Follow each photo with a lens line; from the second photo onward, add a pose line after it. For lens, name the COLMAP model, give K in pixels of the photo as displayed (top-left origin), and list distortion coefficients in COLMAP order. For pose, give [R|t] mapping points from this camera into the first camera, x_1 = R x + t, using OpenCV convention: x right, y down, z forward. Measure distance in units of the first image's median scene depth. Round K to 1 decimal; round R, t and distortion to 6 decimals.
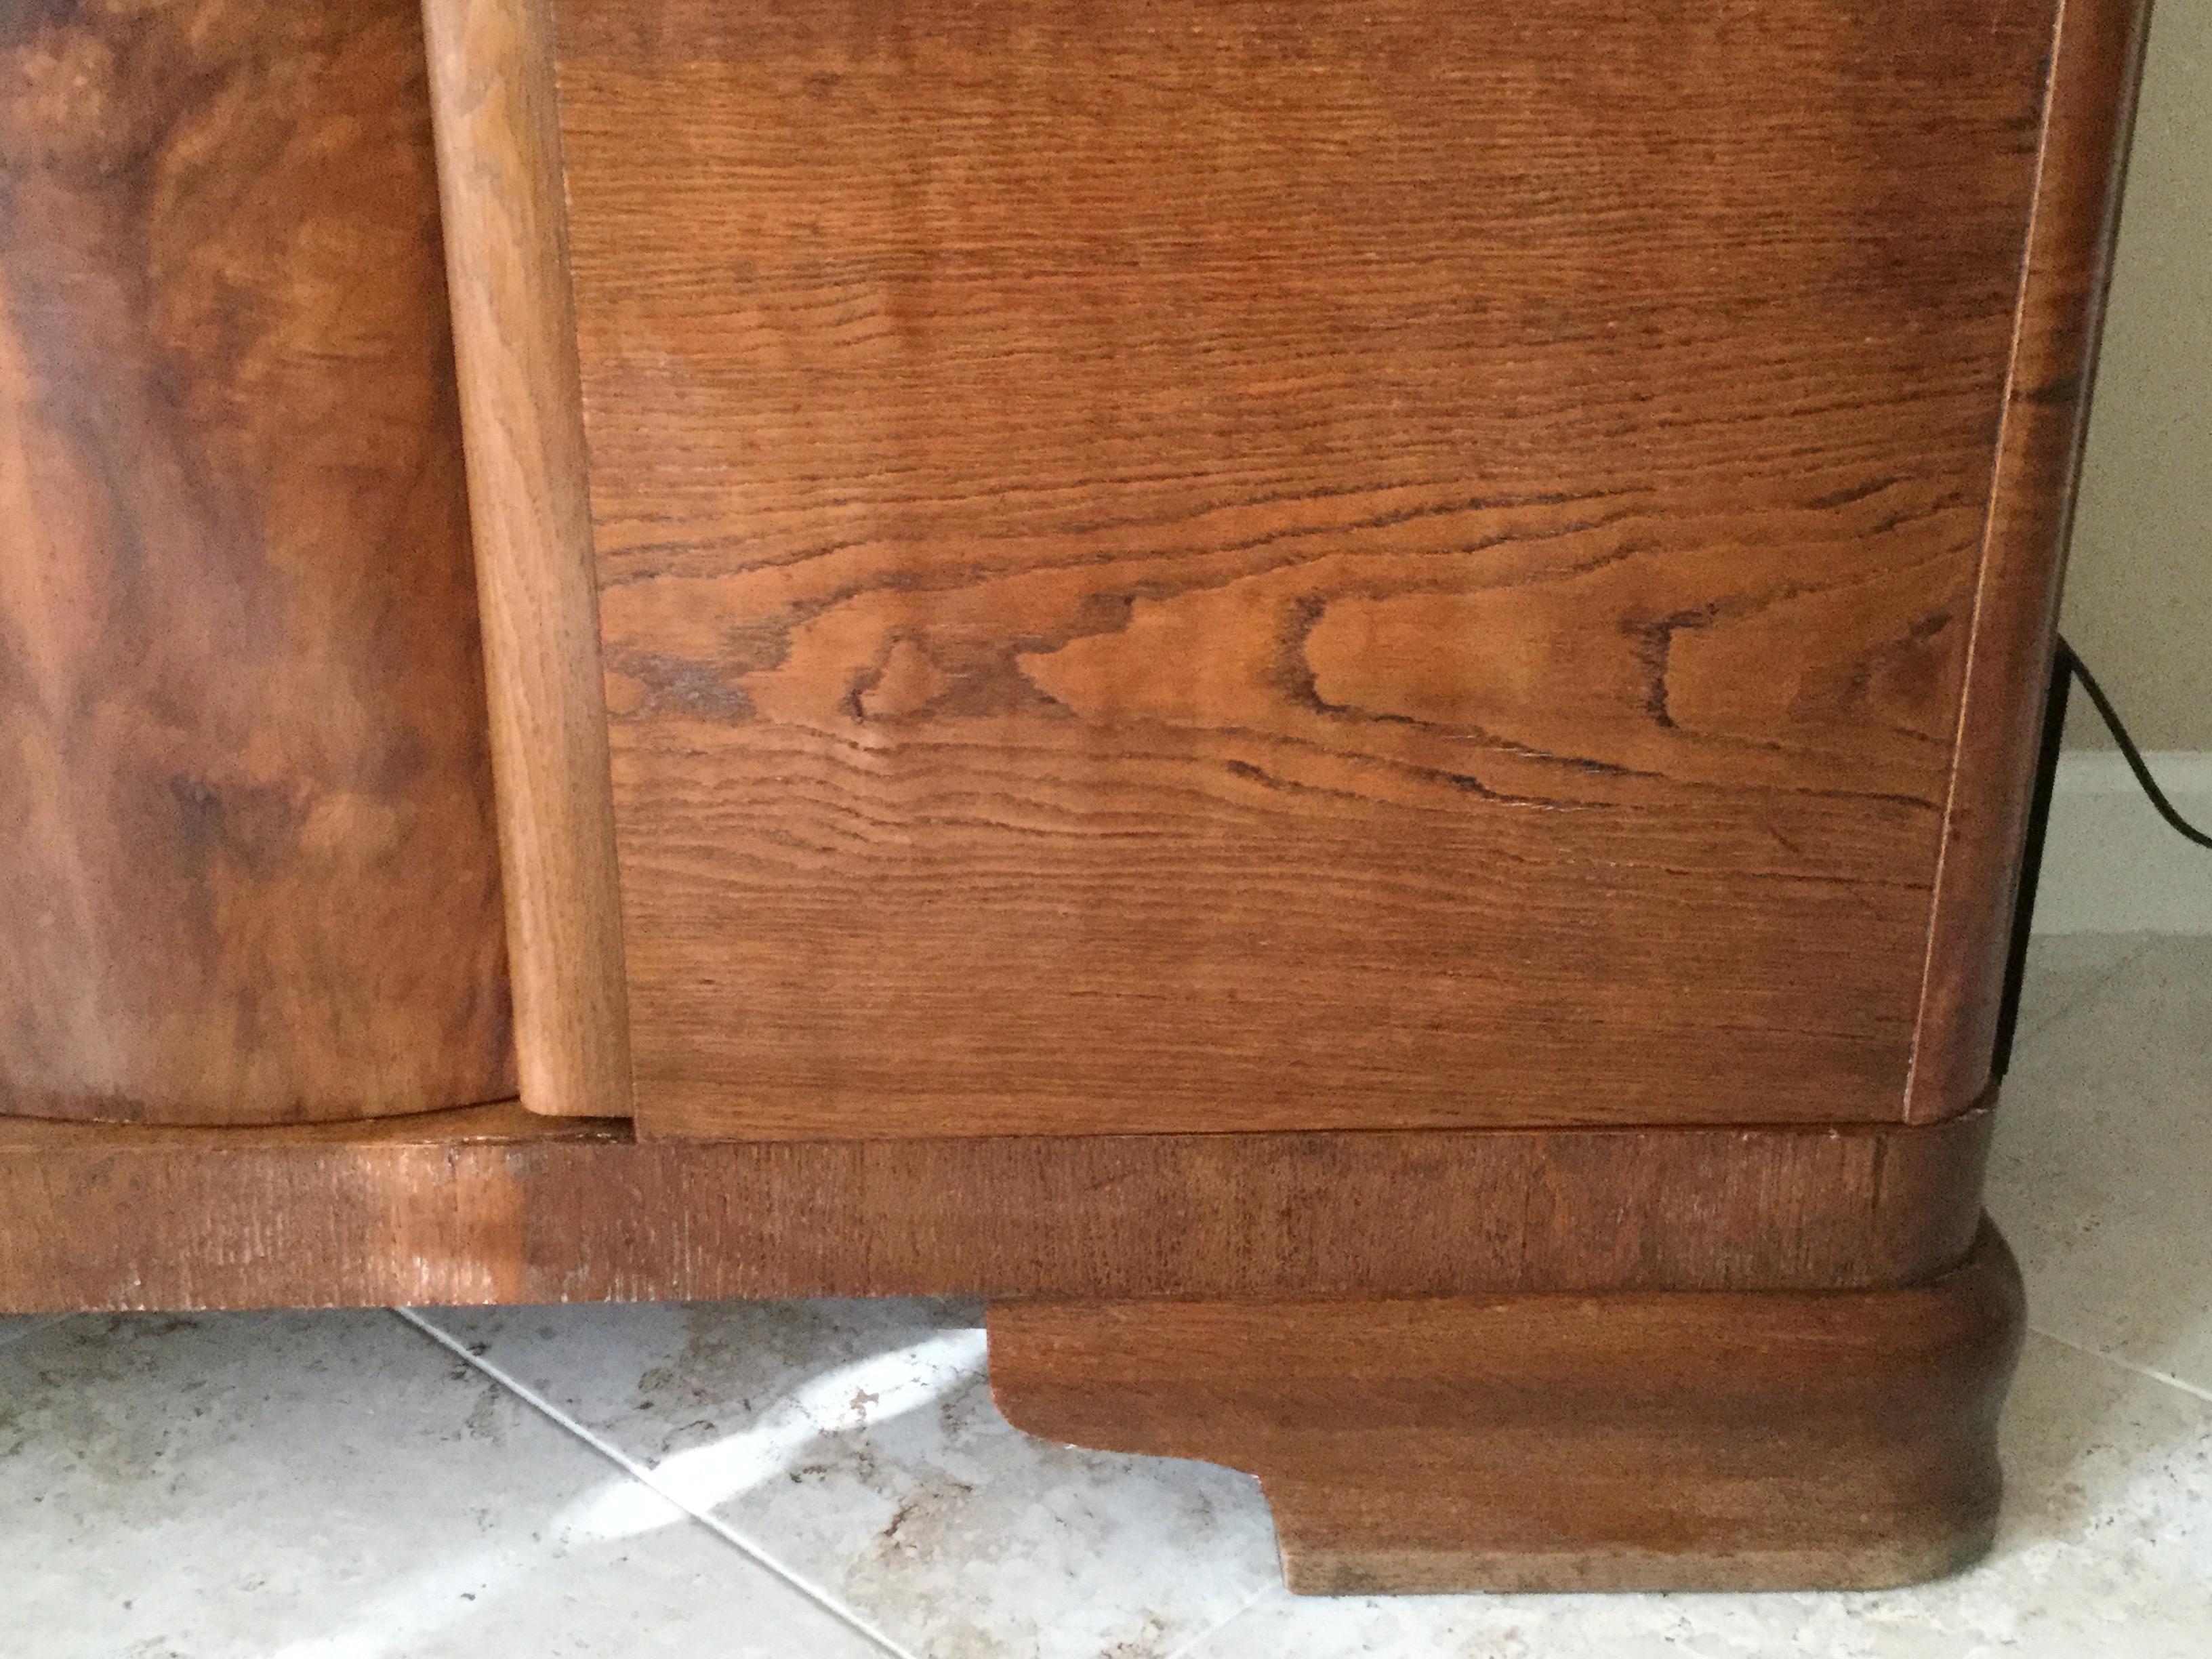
lens RADIAL K [[2487.0, 0, 1106.0], [0, 2487.0, 829.5], [0, 0, 1]] dist [0.163572, -0.366144]
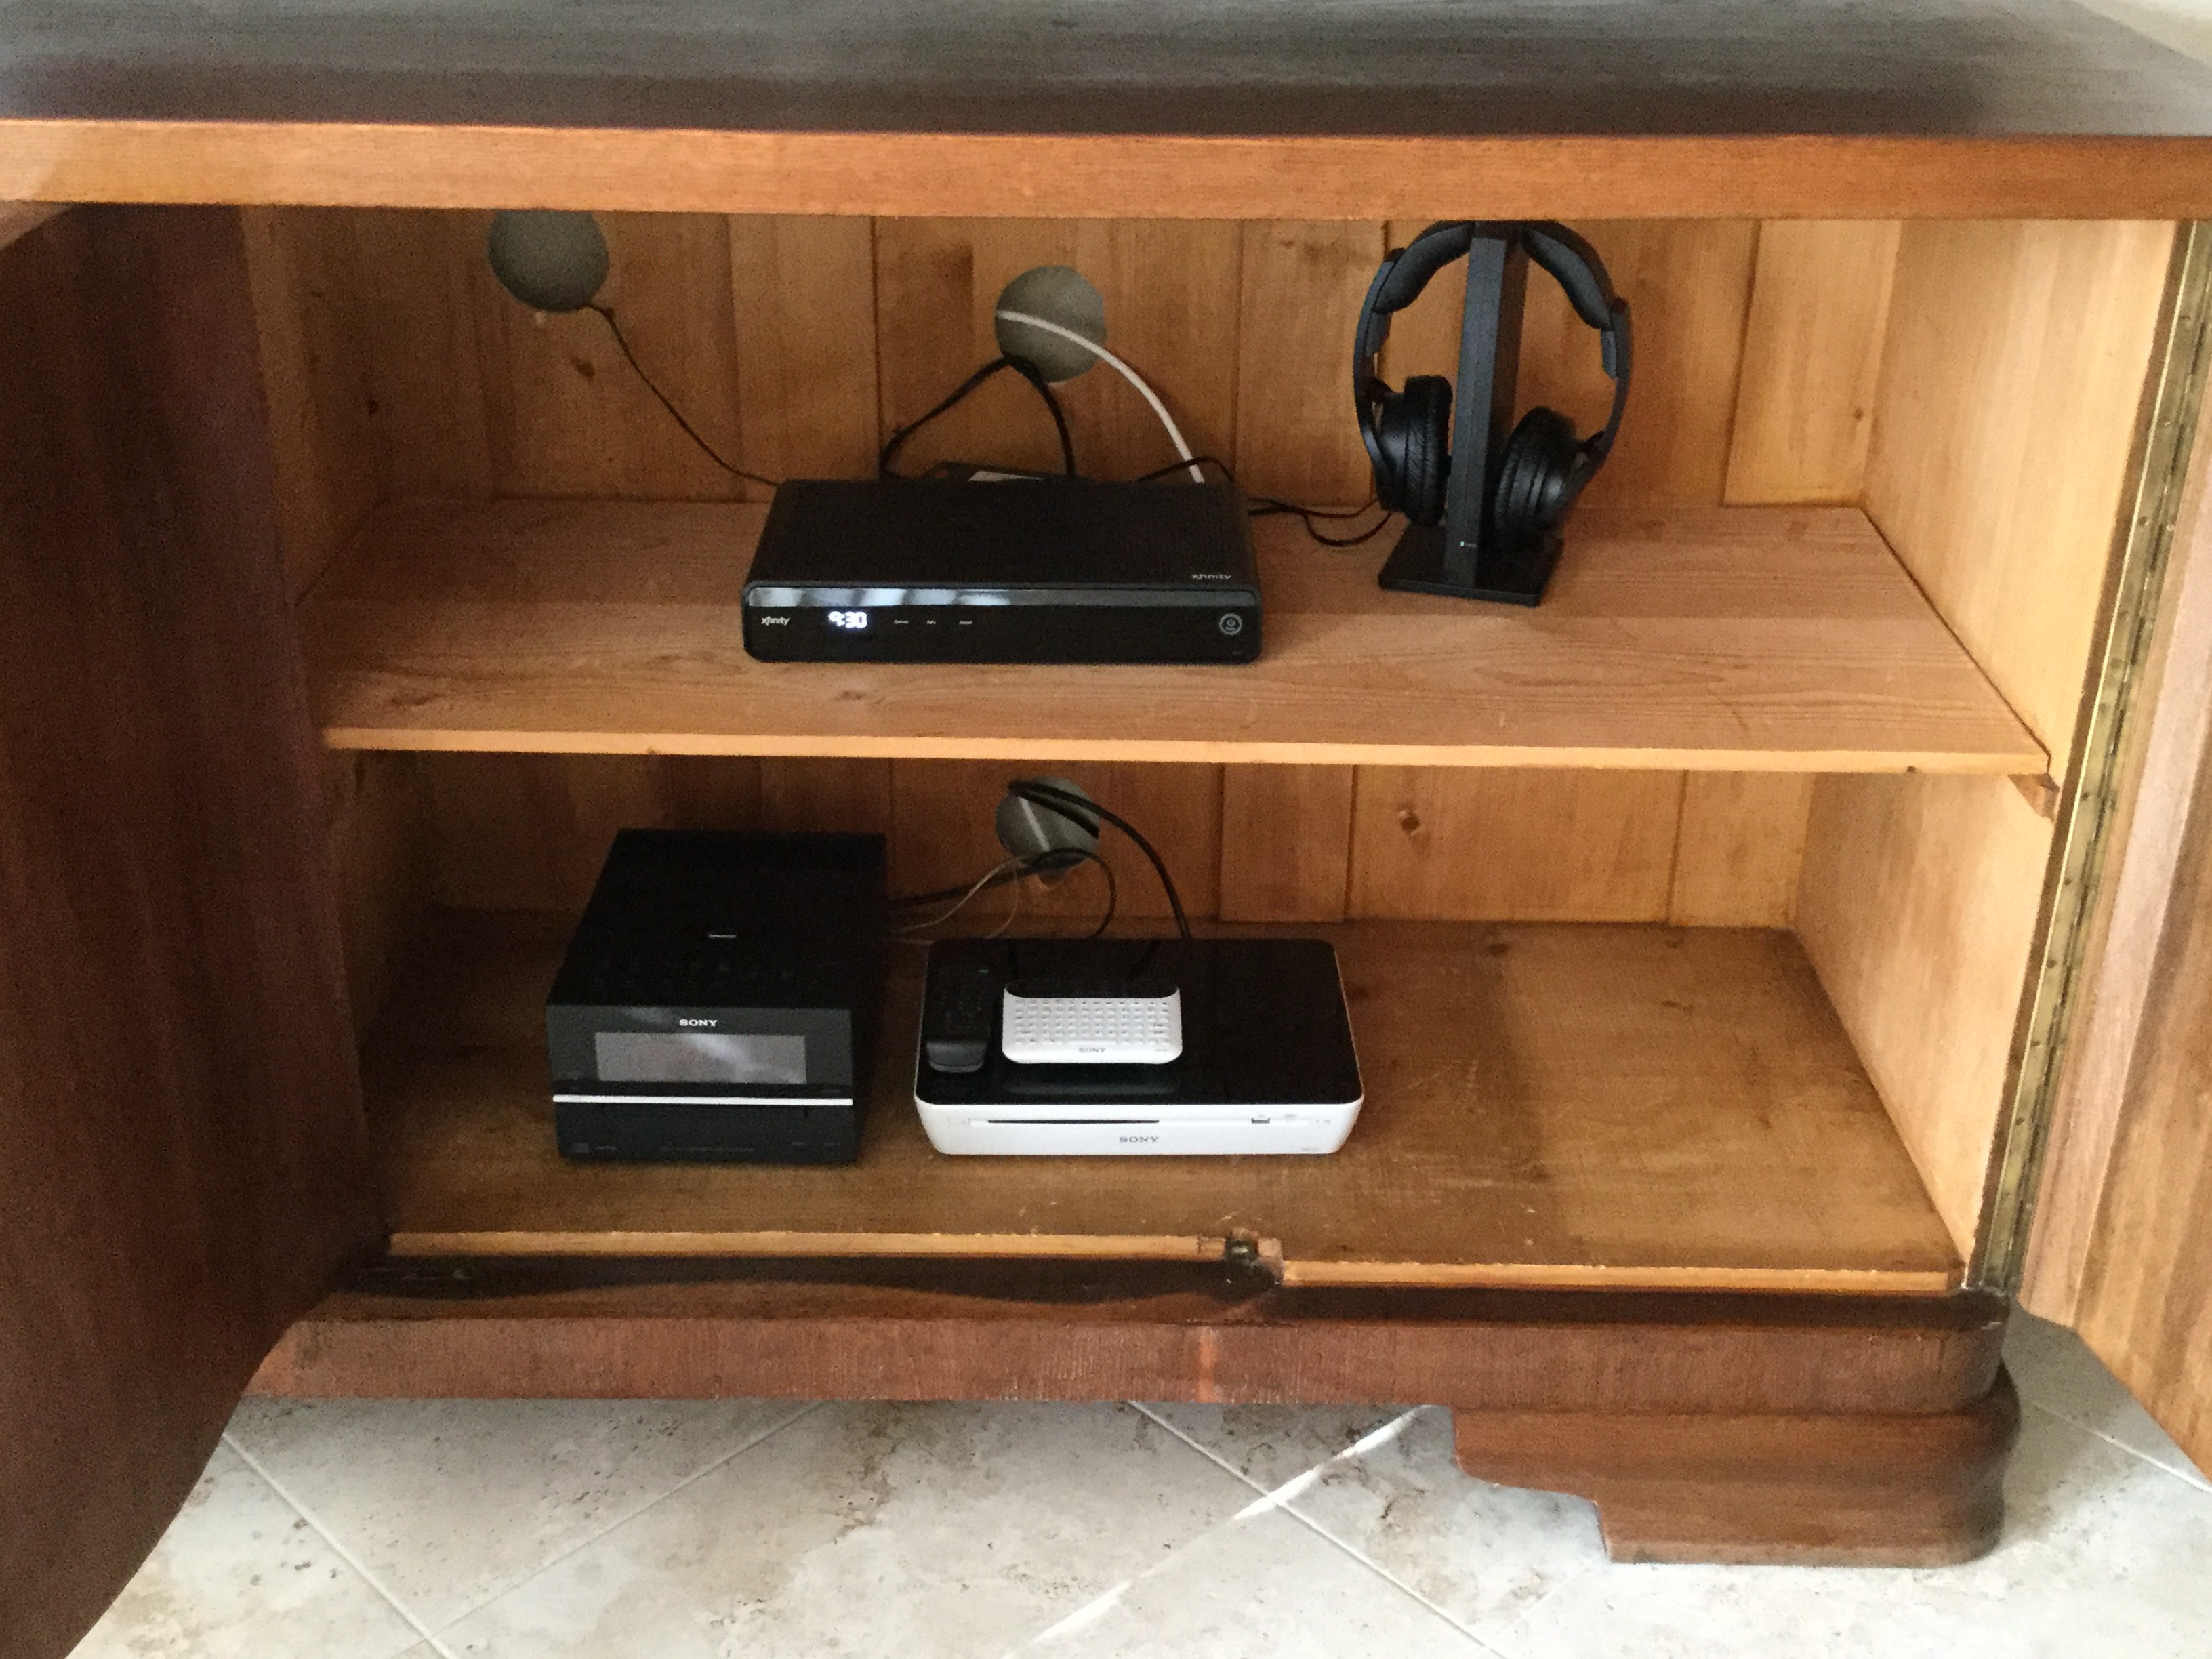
lens RADIAL K [[2487.0, 0, 1106.0], [0, 2487.0, 829.5], [0, 0, 1]] dist [0.163572, -0.366144]
pose [[0.999169, 0.017821, -0.036644, -0.259459], [-0.014516, 0.995966, 0.088549, -0.425584], [0.038074, -0.087944, 0.995398, -0.884721]]
